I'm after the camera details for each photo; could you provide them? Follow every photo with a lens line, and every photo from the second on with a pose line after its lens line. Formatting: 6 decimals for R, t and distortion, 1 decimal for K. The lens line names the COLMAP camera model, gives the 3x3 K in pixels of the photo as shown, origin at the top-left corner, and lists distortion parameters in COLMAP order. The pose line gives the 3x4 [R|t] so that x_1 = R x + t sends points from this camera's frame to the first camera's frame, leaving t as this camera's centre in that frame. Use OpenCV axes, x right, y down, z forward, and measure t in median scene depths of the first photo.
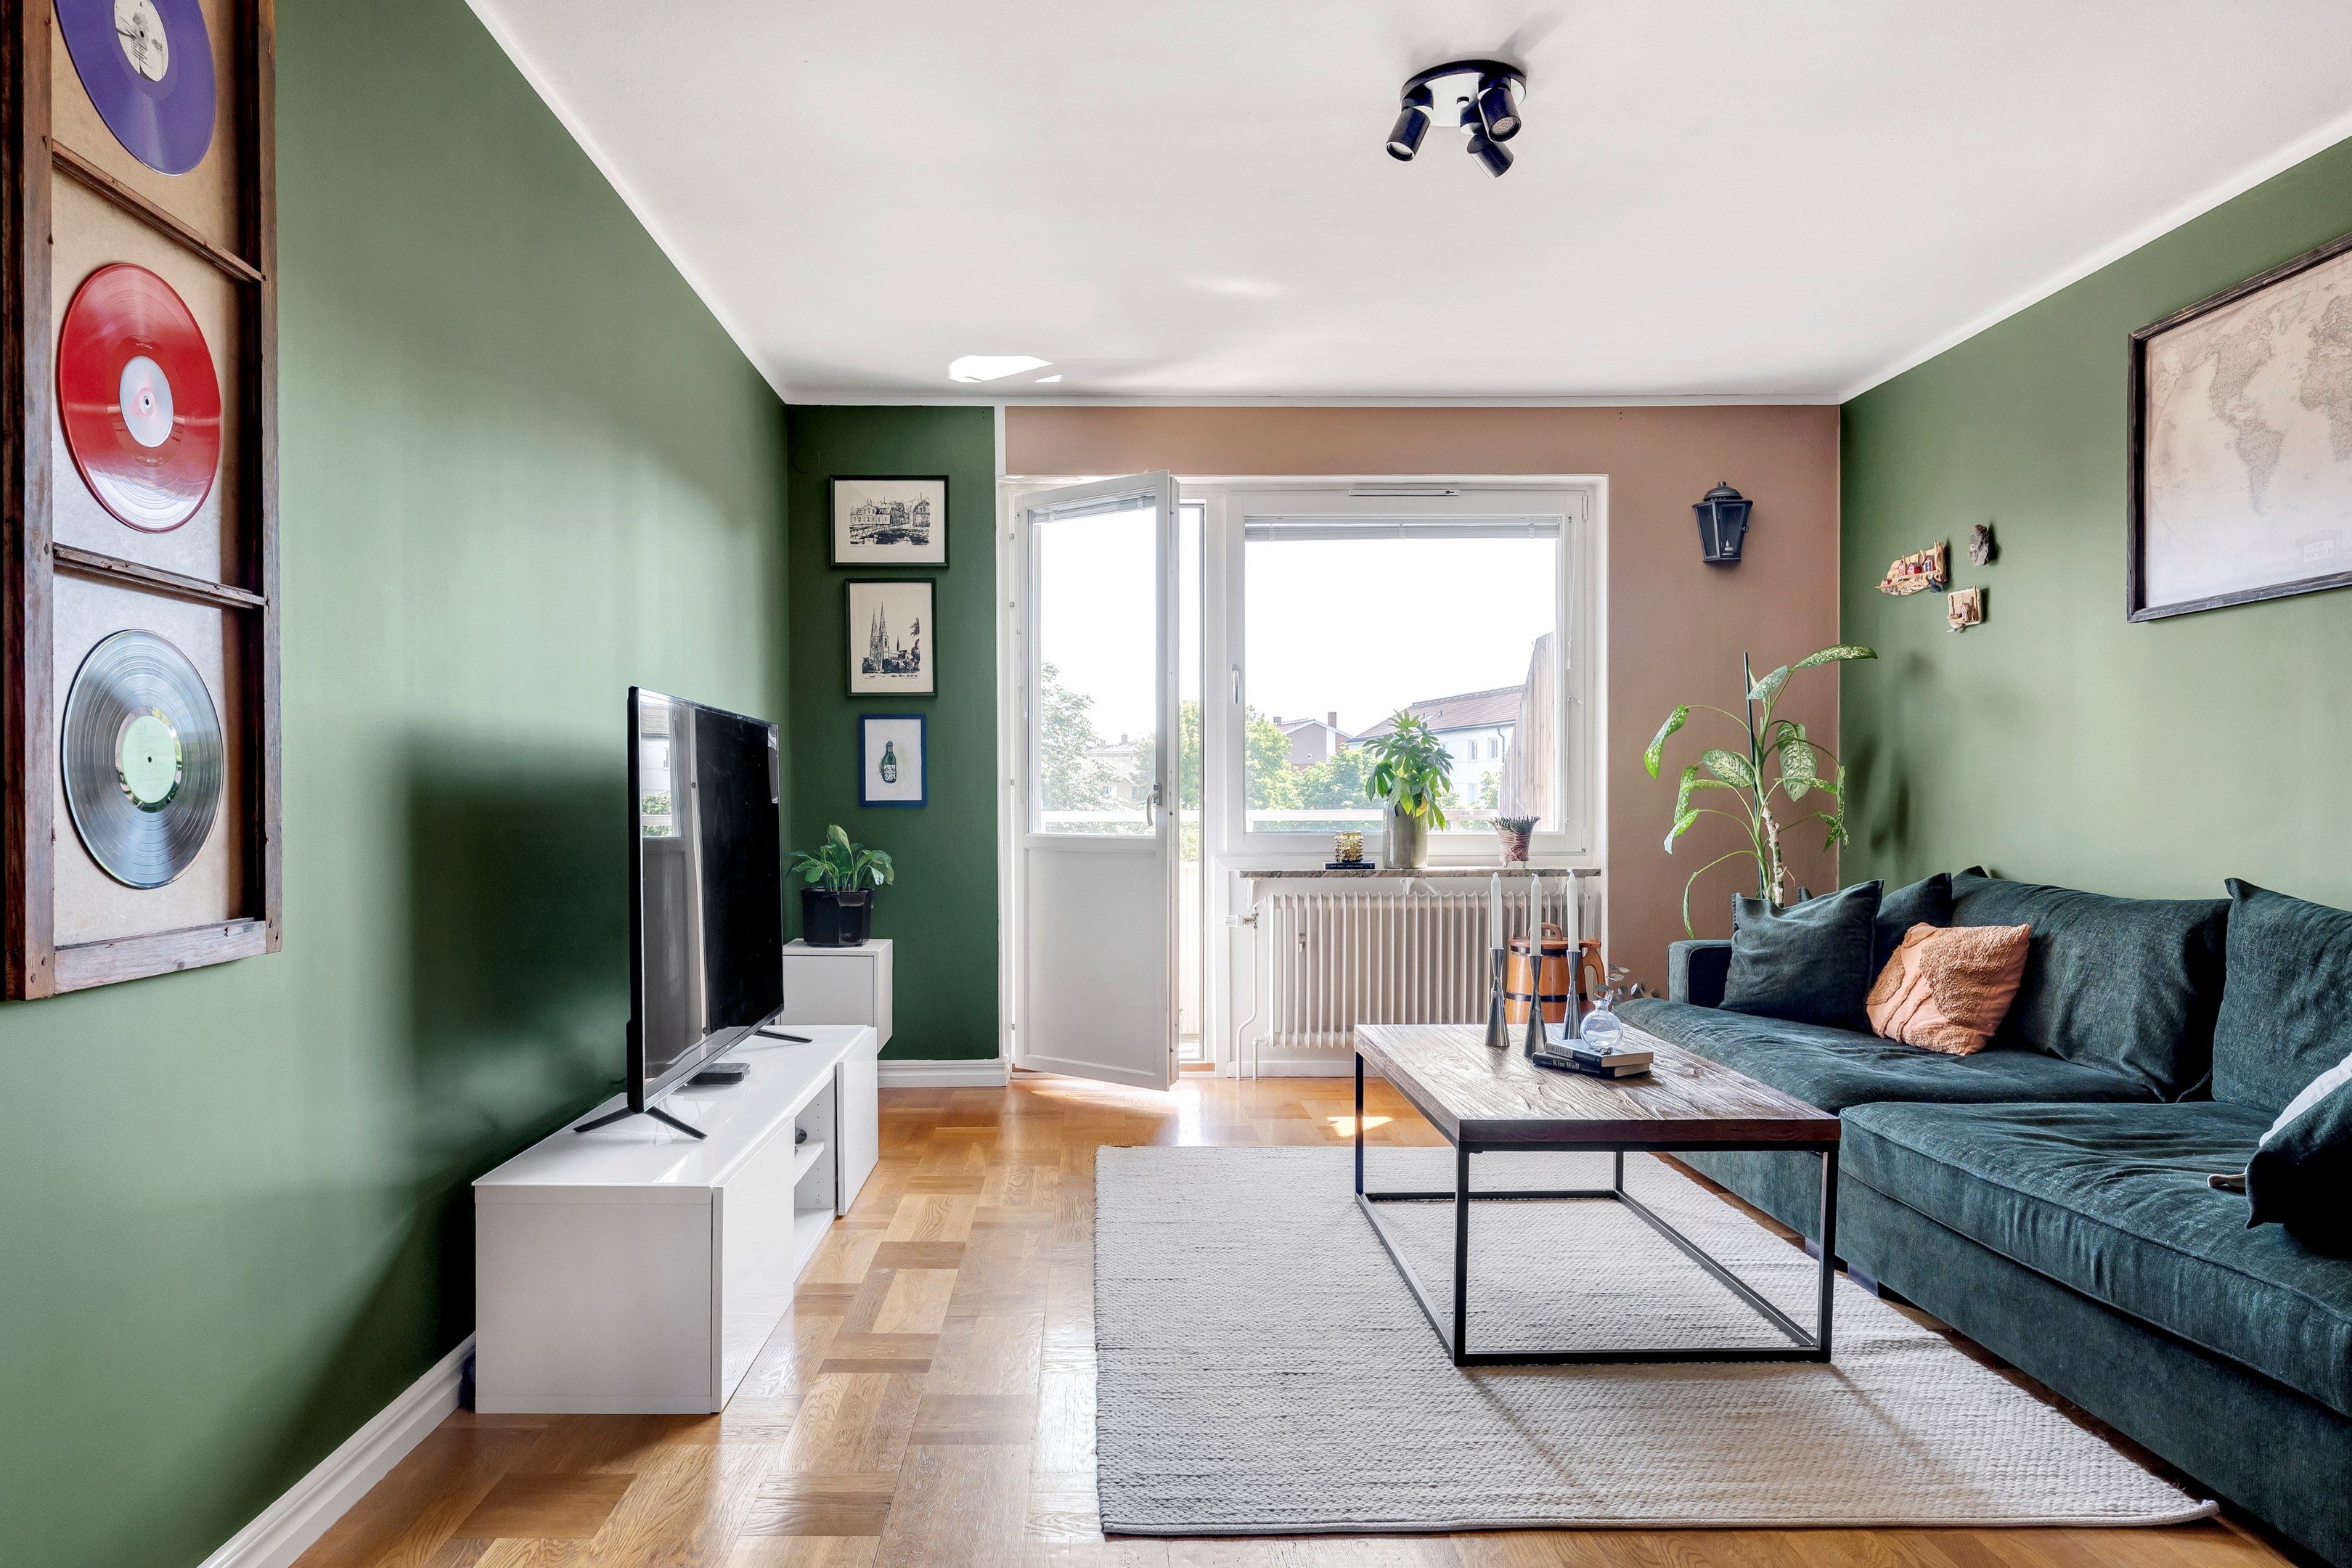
lens RADIAL K [[1544.3, 0, 1156.9], [0, 1544.3, 788.7], [0, 0, 1]] dist [0.000342, -0.000102]
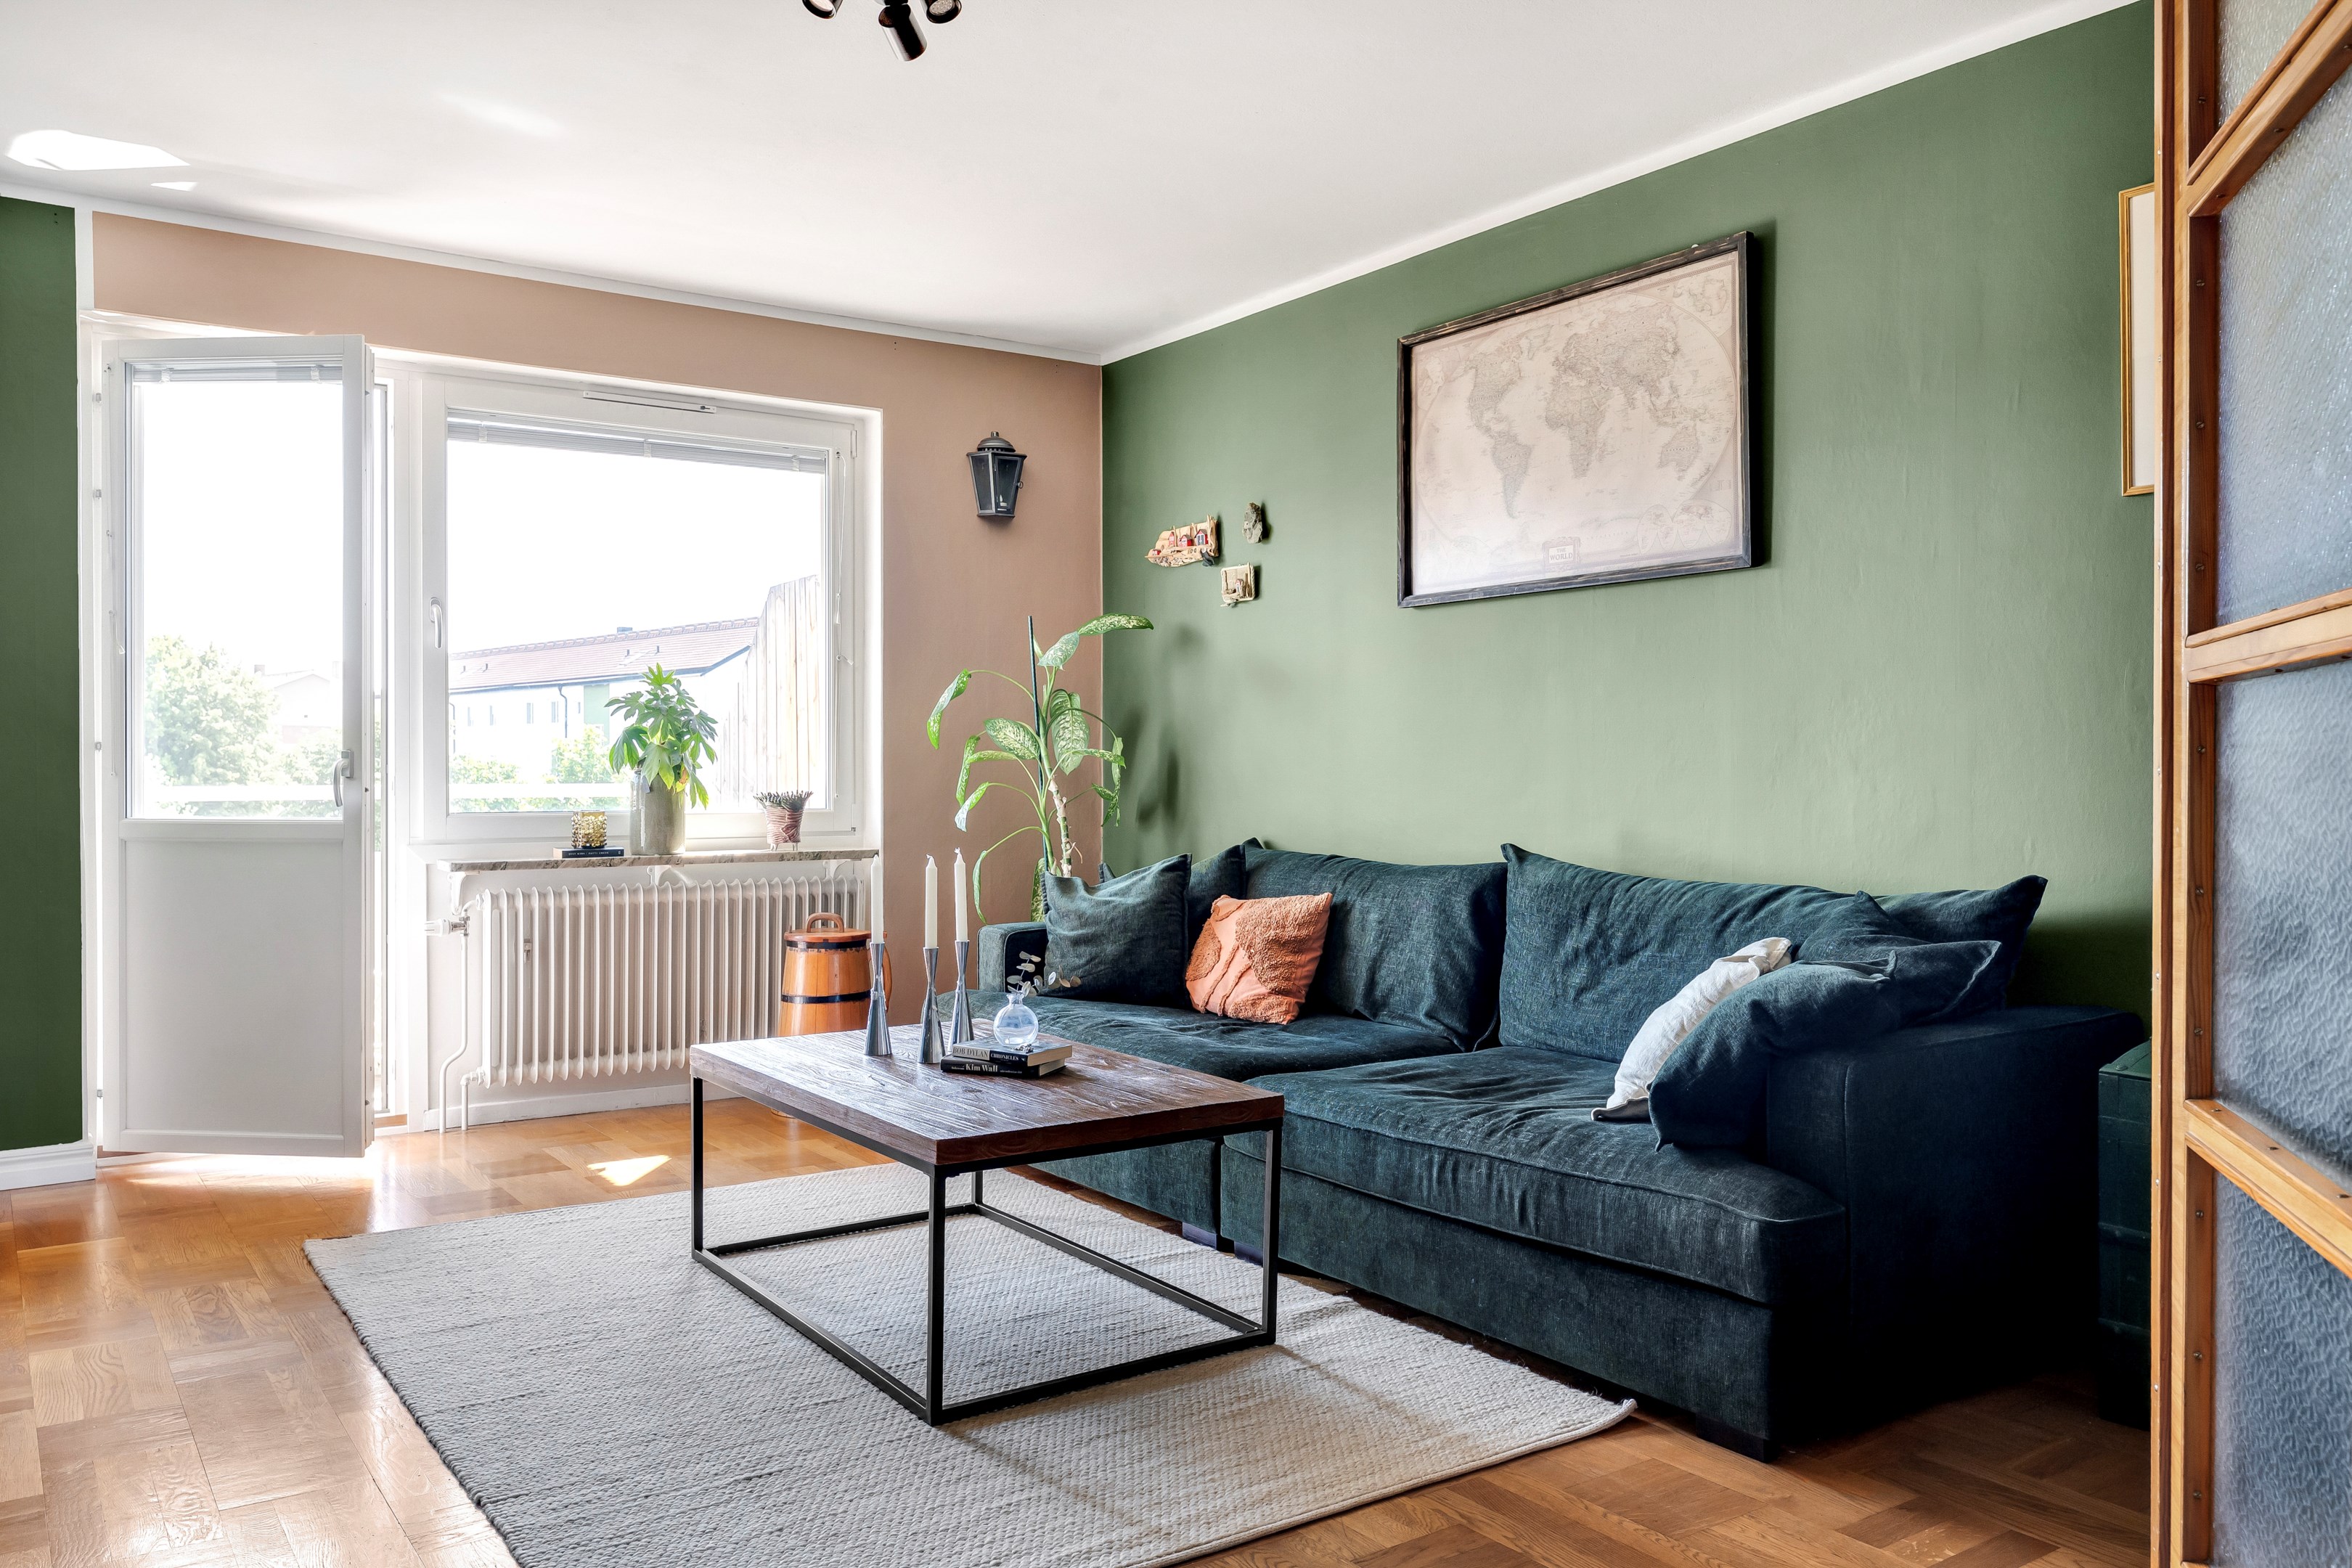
lens RADIAL K [[1759.0, 0, 1177.8], [0, 1759.0, 751.6], [0, 0, 1]] dist [-0.001149, 0.001569]
pose [[0.824884, 0.008087, 0.565244, -0.188883], [-0.005332, 0.999964, -0.006524, 0.001161], [-0.565277, 0.002368, 0.824898, 0.080883]]
